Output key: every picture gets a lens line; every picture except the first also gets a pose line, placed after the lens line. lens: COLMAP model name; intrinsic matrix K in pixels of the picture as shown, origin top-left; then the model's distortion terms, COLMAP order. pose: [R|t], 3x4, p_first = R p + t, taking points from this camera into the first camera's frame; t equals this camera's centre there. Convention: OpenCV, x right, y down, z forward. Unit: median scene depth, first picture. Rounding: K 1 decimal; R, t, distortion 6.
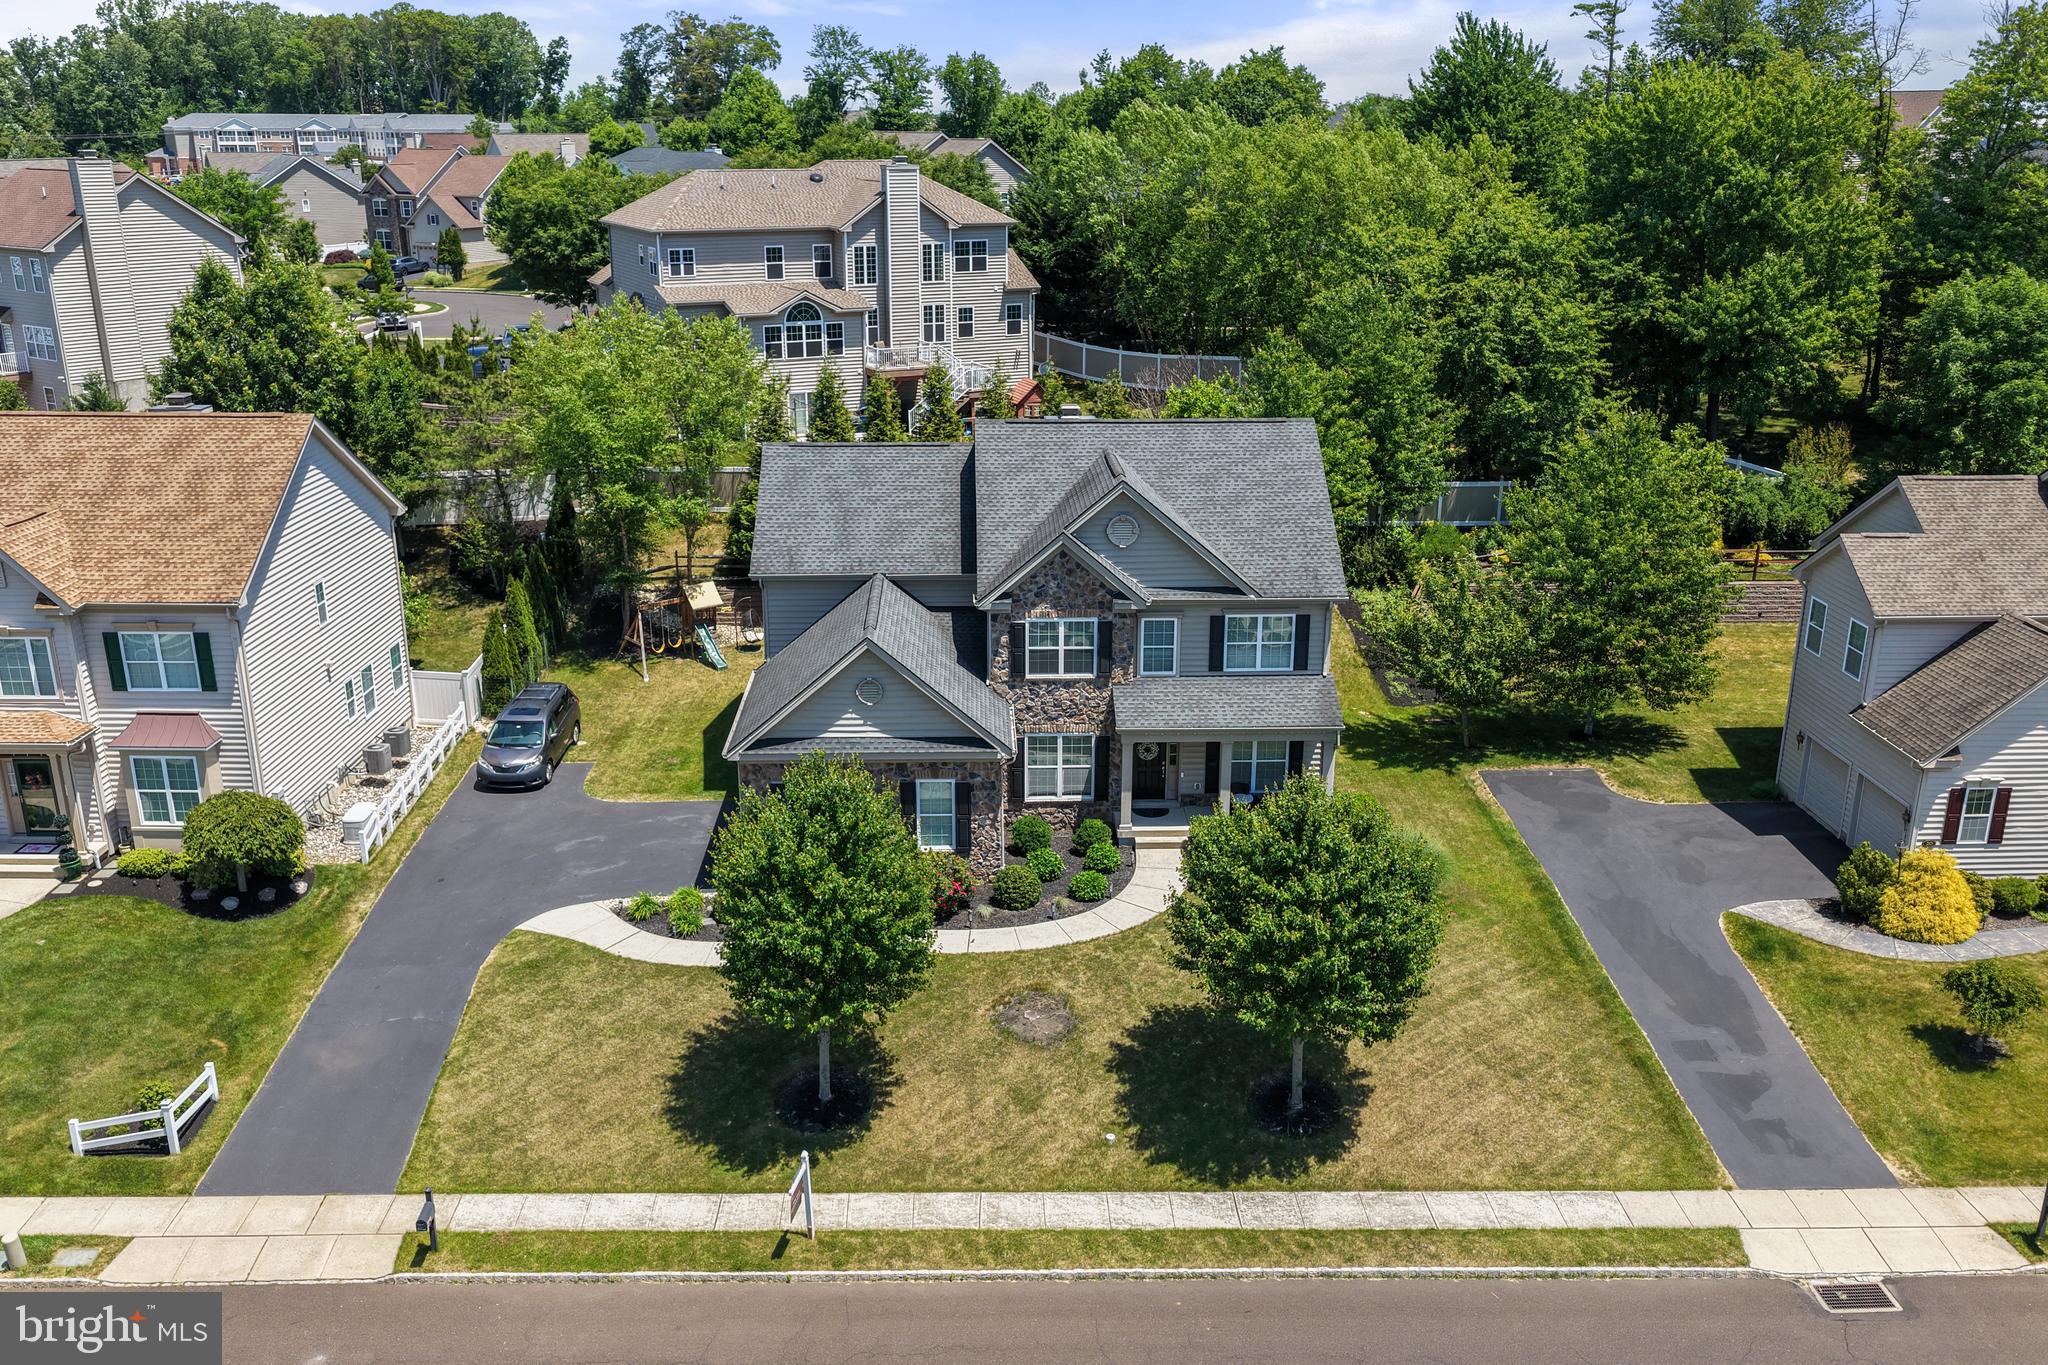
lens RADIAL K [[1709.0, 0, 1030.4], [0, 1709.0, 681.3], [0, 0, 1]] dist [-0.007810, 0.022140]
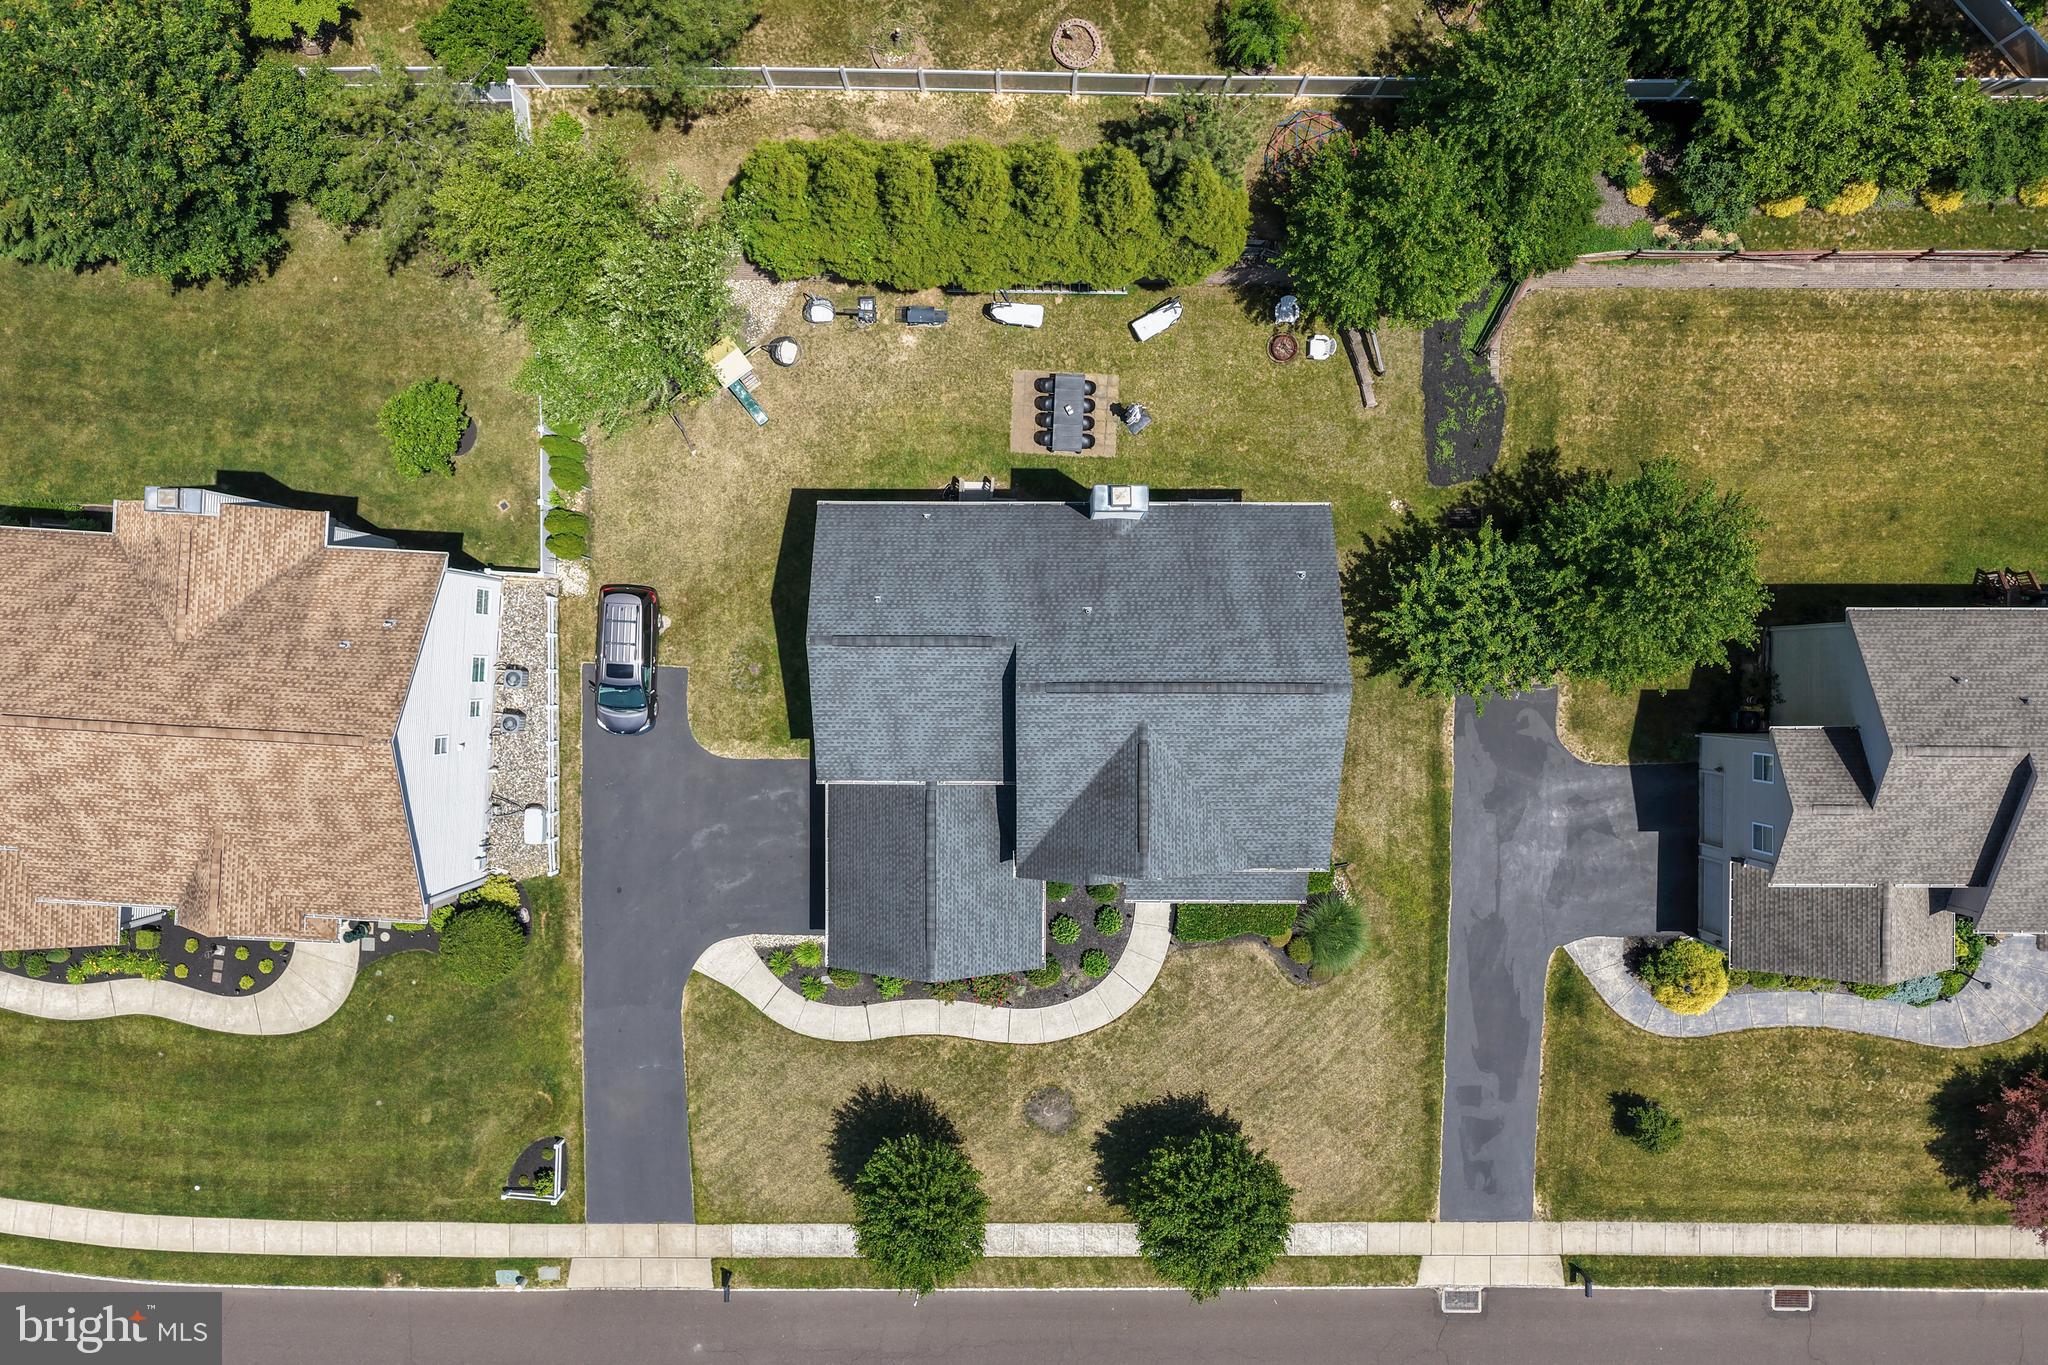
lens RADIAL K [[1709.0, 0, 1030.2], [0, 1709.0, 682.6], [0, 0, 1]] dist [-0.007810, 0.022140]
pose [[0.999120, 0.041735, -0.004130, -0.021813], [-0.008885, 0.306879, 0.951707, -1.217162], [0.040987, -0.950833, 0.306980, 0.751652]]
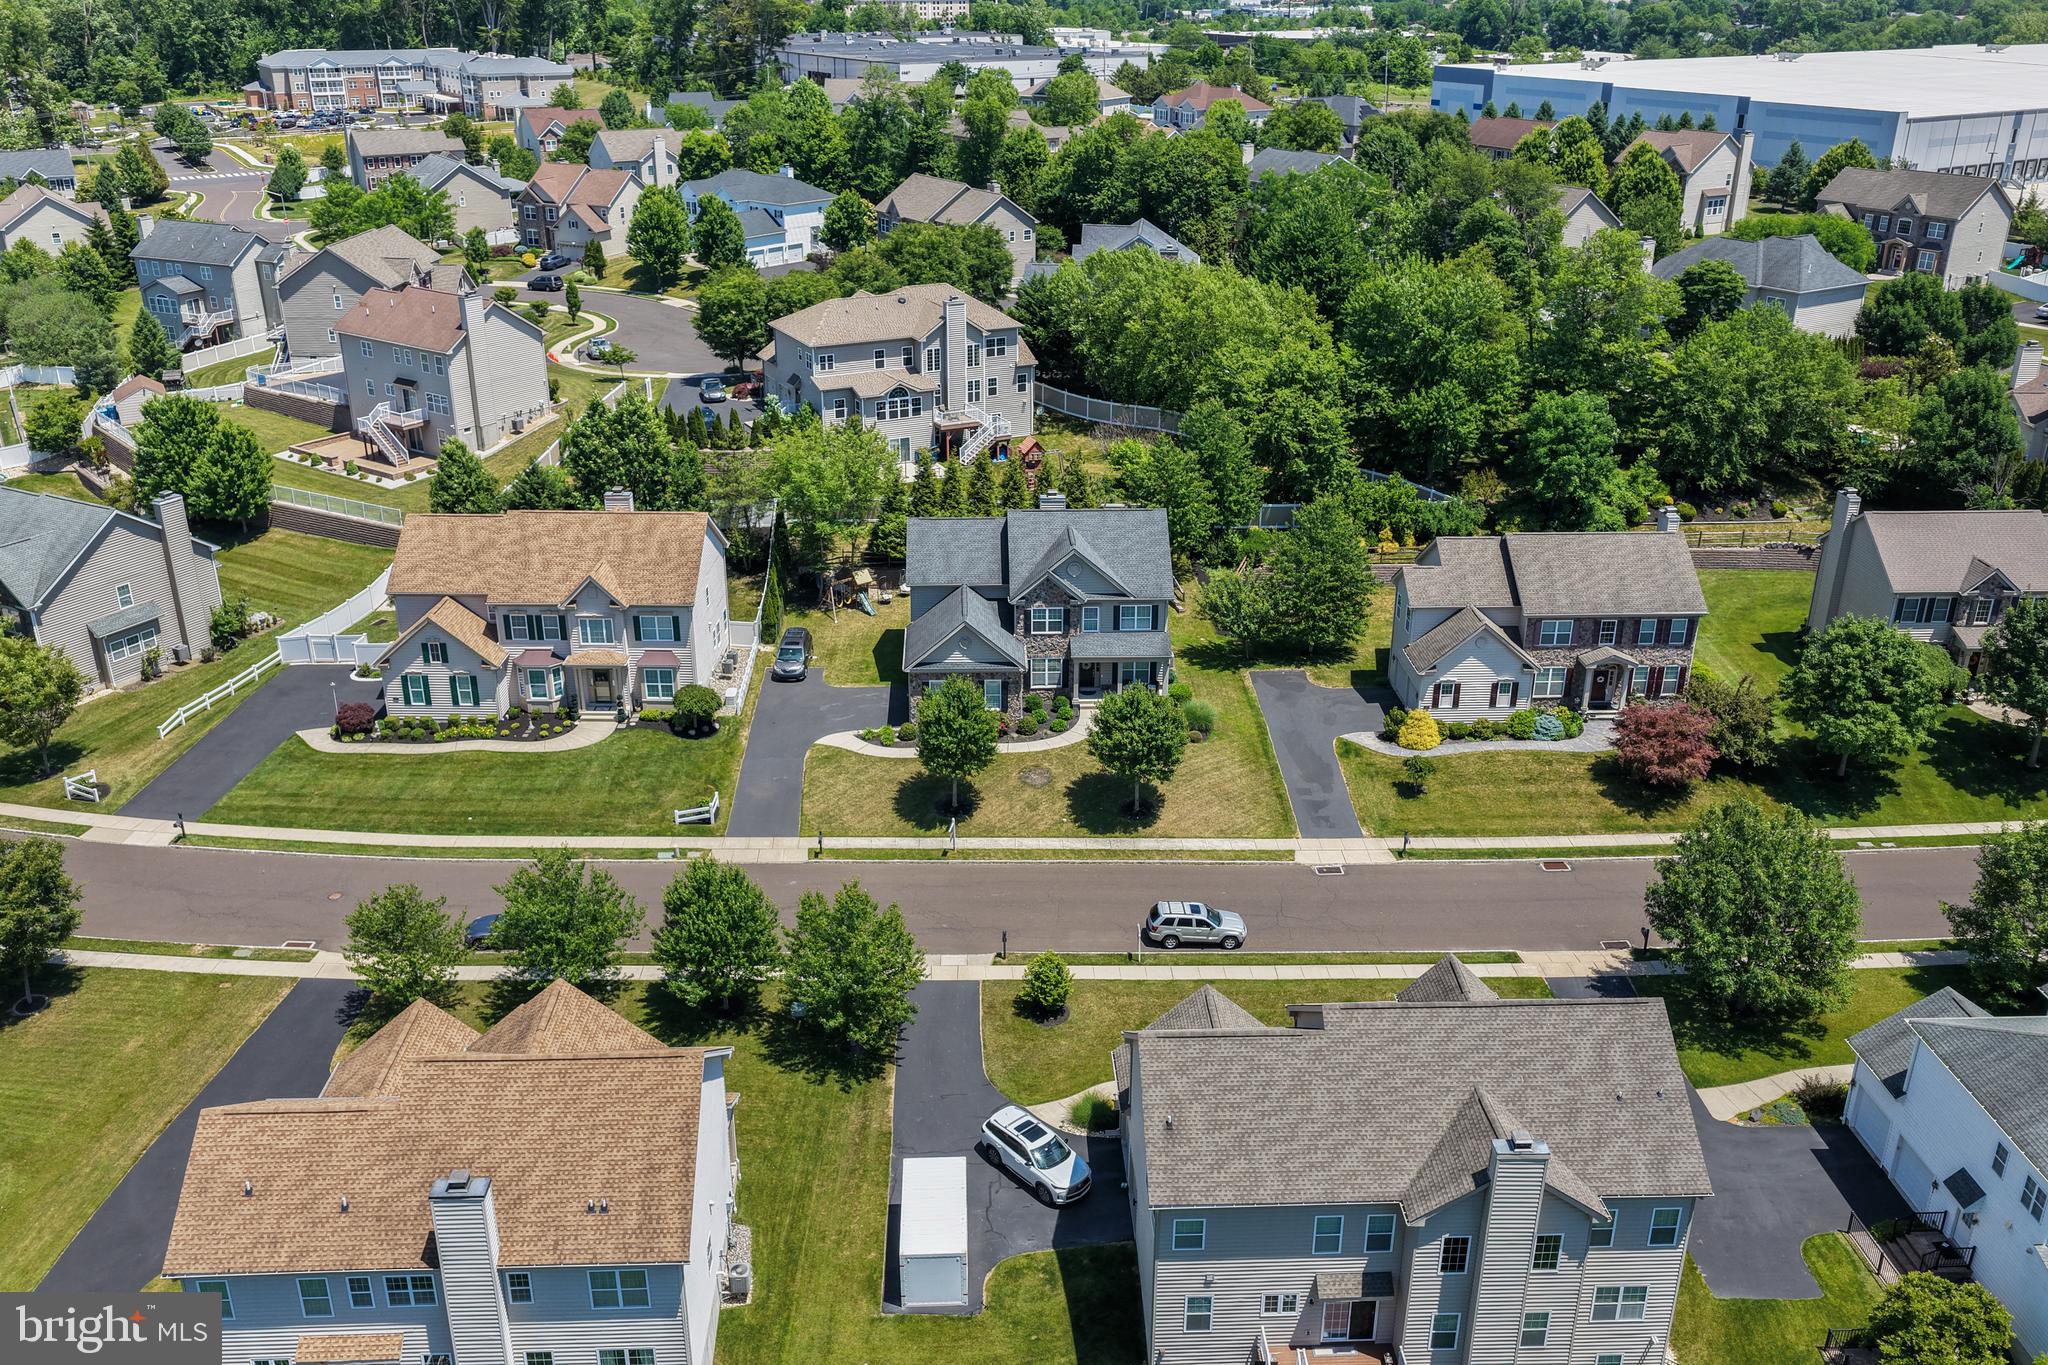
lens RADIAL K [[1709.0, 0, 1023.7], [0, 1709.0, 684.5], [0, 0, 1]] dist [-0.007810, 0.022140]
pose [[0.999998, 0.001010, -0.001922, -0.008444], [-0.000836, 0.996069, 0.088572, -0.135257], [0.002004, -0.088570, 0.996068, -1.254167]]
